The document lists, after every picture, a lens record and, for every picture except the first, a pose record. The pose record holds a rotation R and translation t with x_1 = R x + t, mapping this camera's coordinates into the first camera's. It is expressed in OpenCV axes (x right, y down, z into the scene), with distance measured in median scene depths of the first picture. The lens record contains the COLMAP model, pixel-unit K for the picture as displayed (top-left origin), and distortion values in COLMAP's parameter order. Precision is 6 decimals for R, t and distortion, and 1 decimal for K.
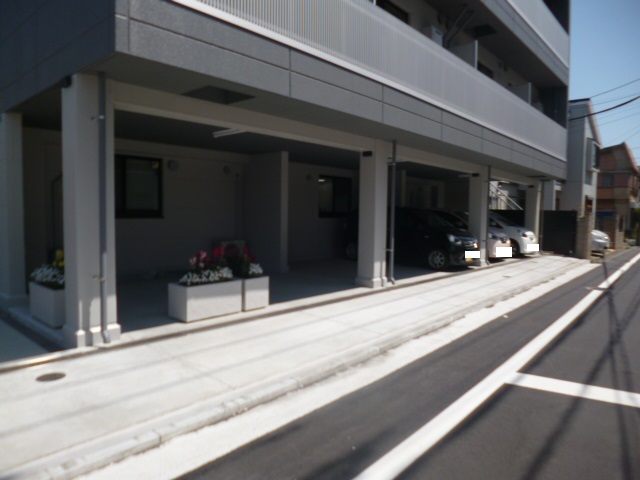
lens RADIAL K [[453.1, 0, 336.0], [0, 453.1, 272.9], [0, 0, 1]] dist [-0.068044, 0.000521]
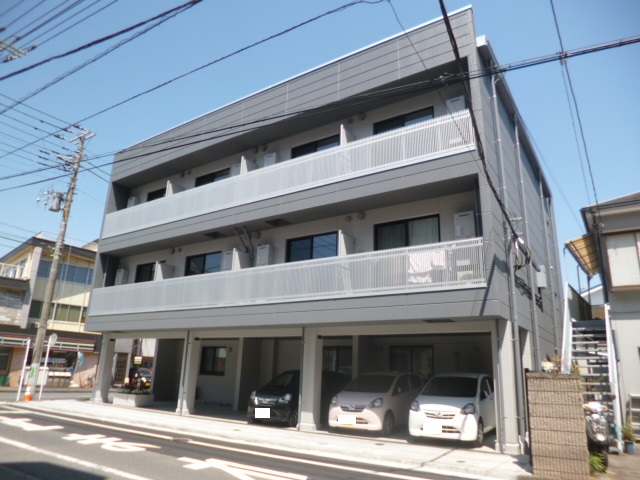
lens RADIAL K [[448.3, 0, 320.0], [0, 448.3, 240.0], [0, 0, 1]] dist [-0.053034, 0.001095]
pose [[0.109378, -0.292795, -0.949899, 1.973262], [-0.157172, 0.938516, -0.307384, -0.162562], [0.981496, 0.182918, 0.056634, 1.317115]]
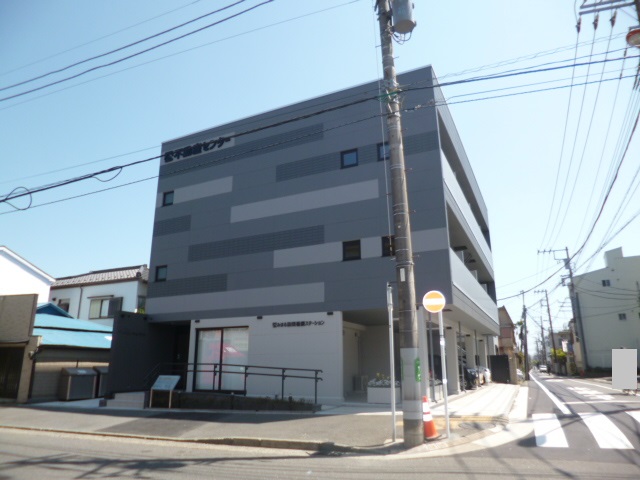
lens RADIAL K [[448.3, 0, 320.0], [0, 448.3, 240.0], [0, 0, 1]] dist [-0.053034, 0.001095]
pose [[0.970464, 0.049563, 0.236100, -0.982792], [0.047418, 0.920388, -0.388120, 0.131713], [-0.236541, 0.387852, 0.890853, -0.840680]]
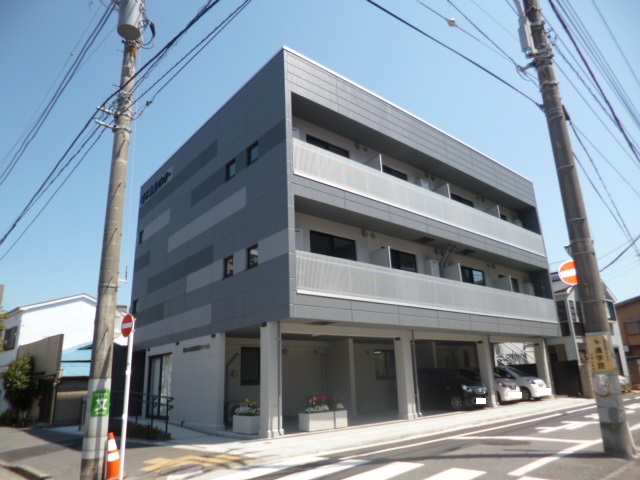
lens RADIAL K [[448.3, 0, 320.0], [0, 448.3, 240.0], [0, 0, 1]] dist [-0.053034, 0.001095]
pose [[0.984001, -0.101415, -0.146484, 0.066128], [0.029861, 0.904431, -0.425573, 0.116347], [0.175644, 0.414391, 0.892989, -0.750571]]
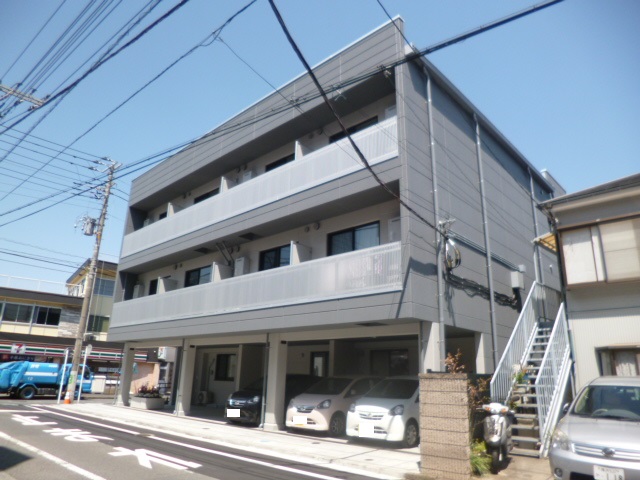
lens RADIAL K [[448.3, 0, 320.0], [0, 448.3, 240.0], [0, 0, 1]] dist [-0.053034, 0.001095]
pose [[-0.058254, -0.311892, -0.948330, 2.064836], [-0.156567, 0.941042, -0.299877, -0.203543], [0.985948, 0.131009, -0.103651, 1.700454]]
